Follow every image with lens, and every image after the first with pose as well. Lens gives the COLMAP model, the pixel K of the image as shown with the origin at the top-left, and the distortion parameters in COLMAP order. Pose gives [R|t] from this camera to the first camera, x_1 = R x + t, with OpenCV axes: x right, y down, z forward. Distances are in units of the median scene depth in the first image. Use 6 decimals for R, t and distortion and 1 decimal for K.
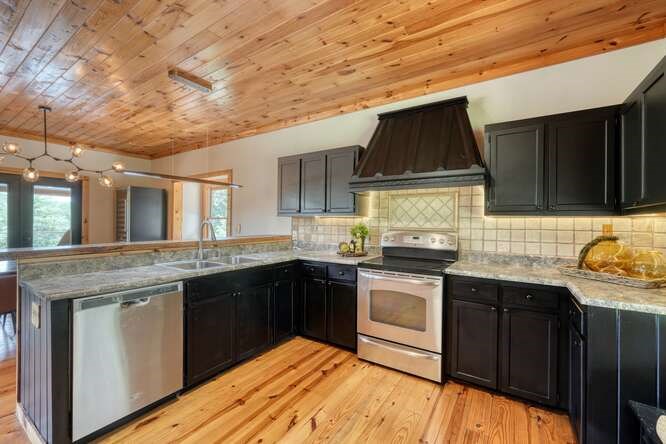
lens RADIAL K [[280.7, 0, 331.3], [0, 280.7, 222.2], [0, 0, 1]] dist [-0.003621, 0.000009]
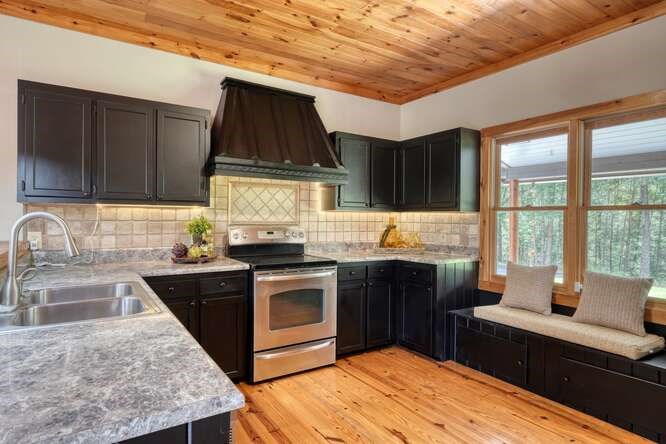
lens RADIAL K [[375.3, 0, 331.8], [0, 375.3, 219.9], [0, 0, 1]] dist [0.006747, 0.000630]
pose [[0.407029, -0.008751, 0.913373, -0.798597], [-0.005887, 0.999908, 0.012203, -0.001597], [-0.913396, -0.010344, 0.406940, 0.357004]]
